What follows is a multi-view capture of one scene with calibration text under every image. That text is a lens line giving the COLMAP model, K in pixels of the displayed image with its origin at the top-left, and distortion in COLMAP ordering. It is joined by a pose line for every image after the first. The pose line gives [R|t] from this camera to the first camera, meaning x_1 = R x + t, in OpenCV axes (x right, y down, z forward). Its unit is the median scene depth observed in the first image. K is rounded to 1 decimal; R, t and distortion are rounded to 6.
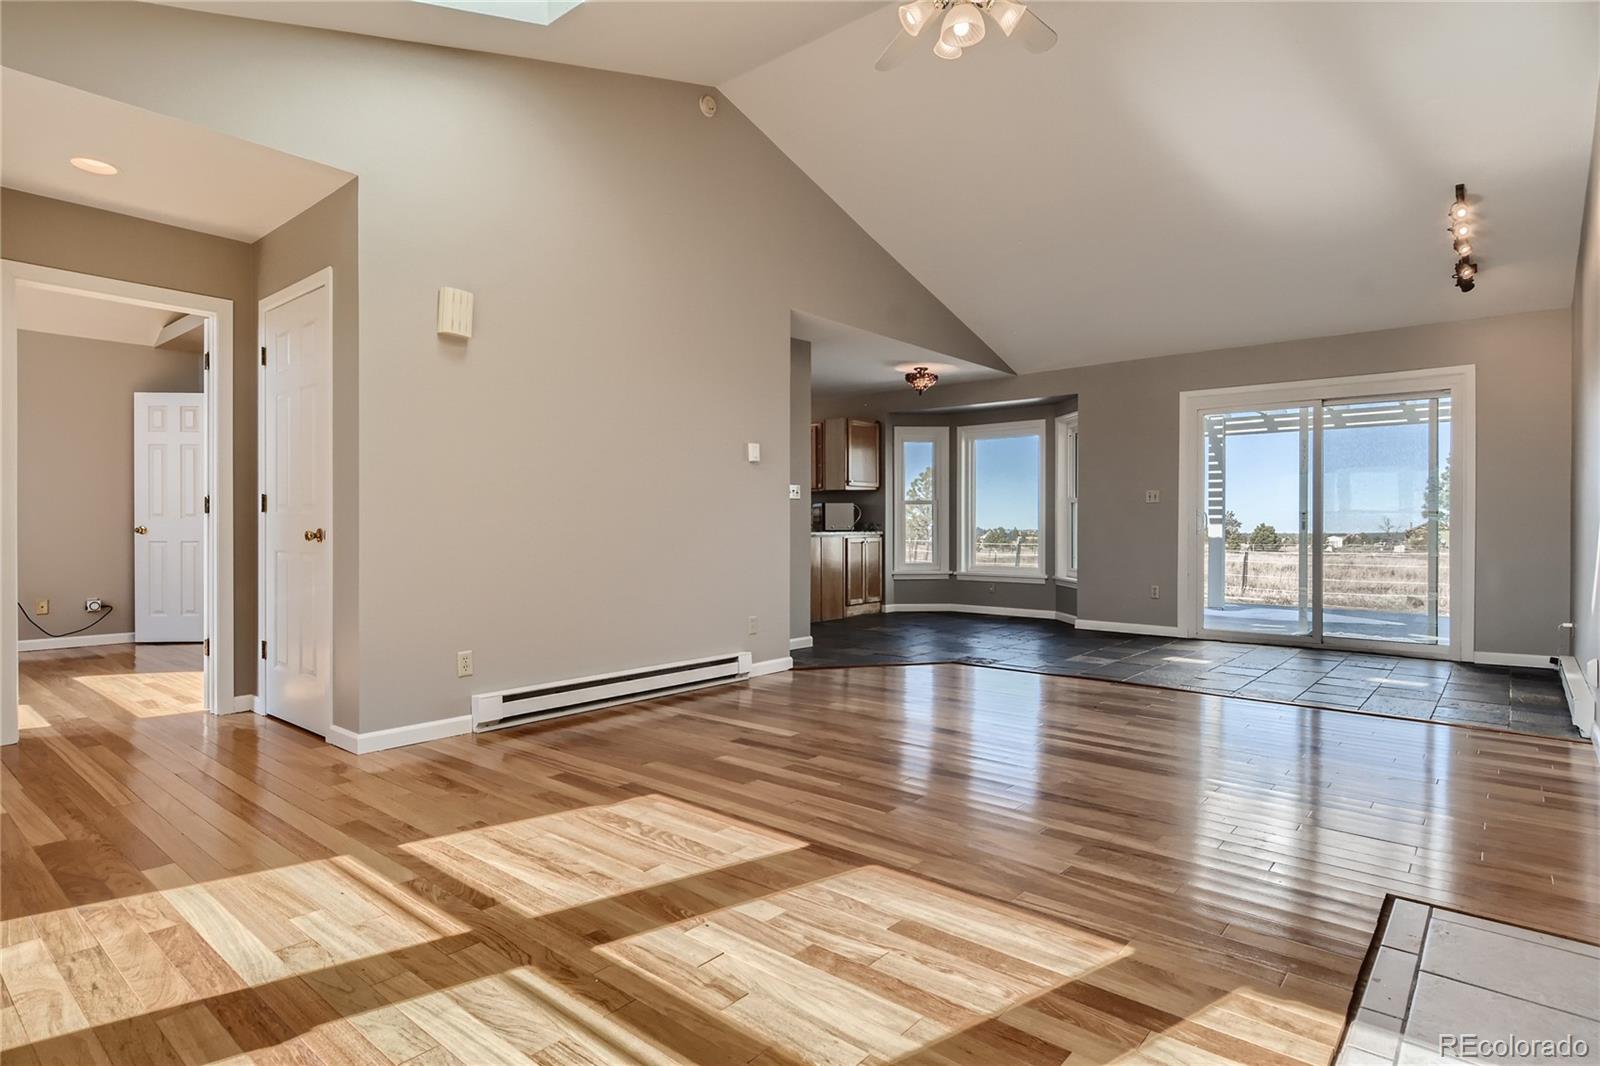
lens RADIAL K [[851.2, 0, 799.3], [0, 851.2, 527.7], [0, 0, 1]] dist [0.005045, -0.001997]
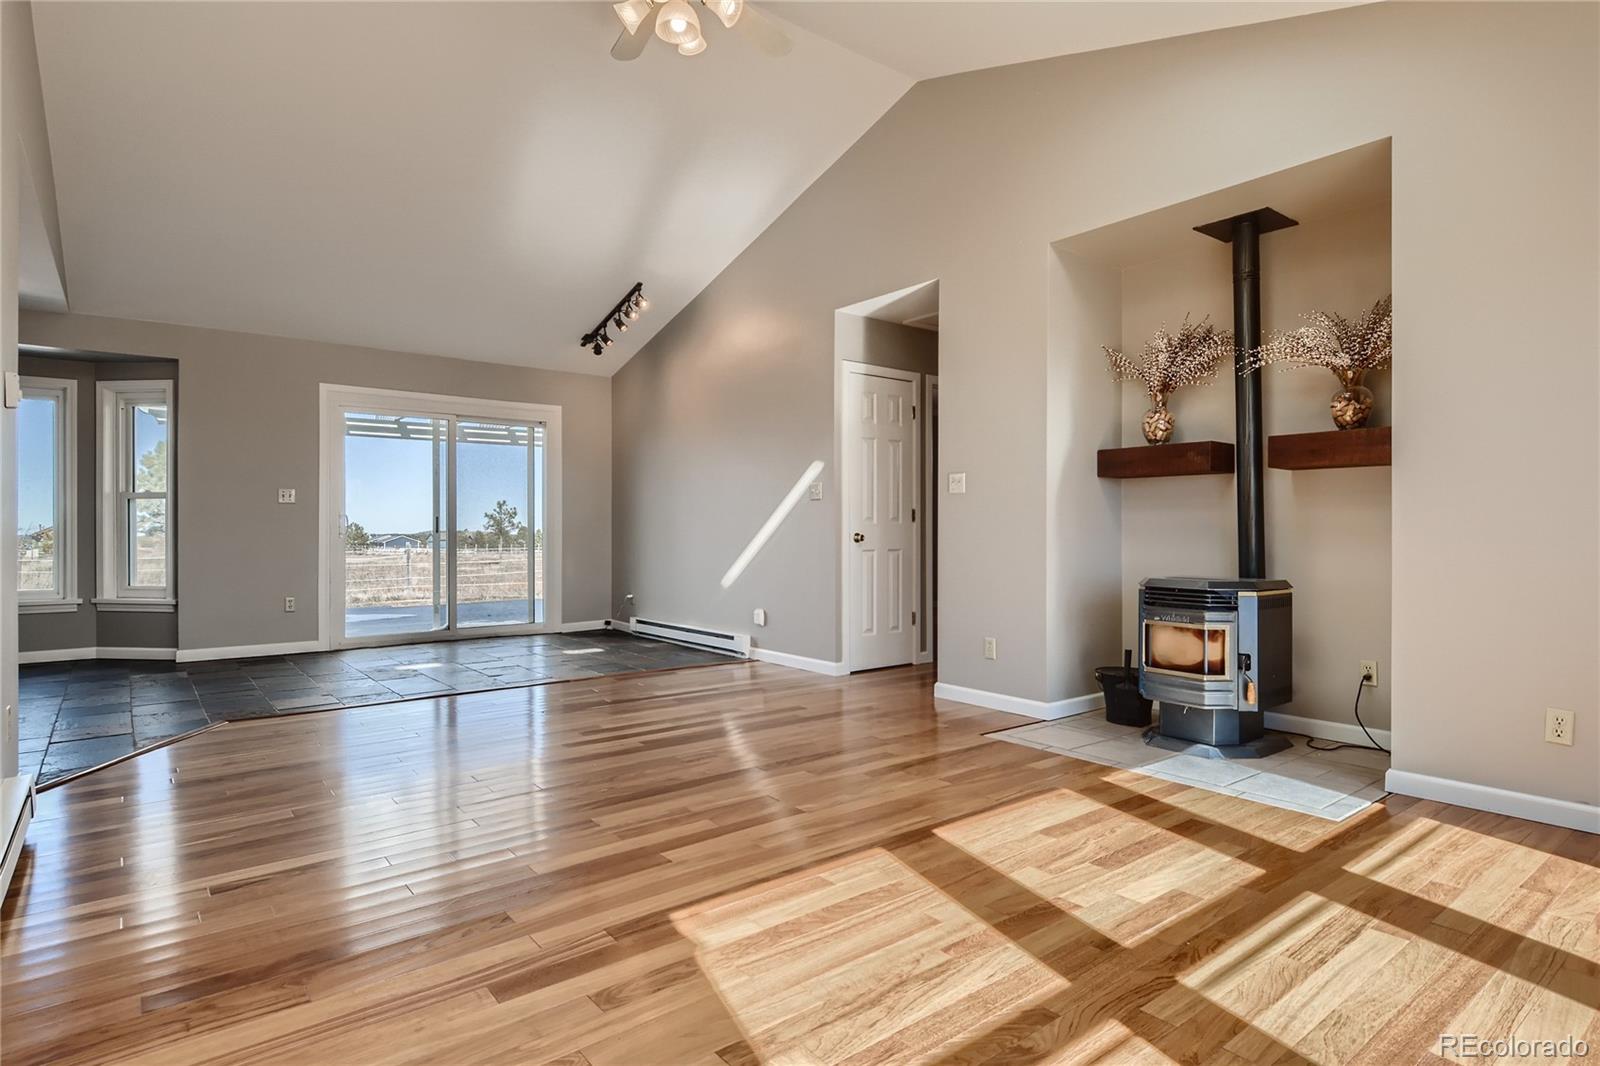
lens RADIAL K [[851.2, 0, 800.7], [0, 851.2, 532.3], [0, 0, 1]] dist [0.005045, -0.001997]
pose [[0.190541, -0.007561, 0.981650, -0.476750], [0.004364, 0.999967, 0.006855, -0.004096], [-0.981670, 0.002978, 0.190568, 0.431553]]
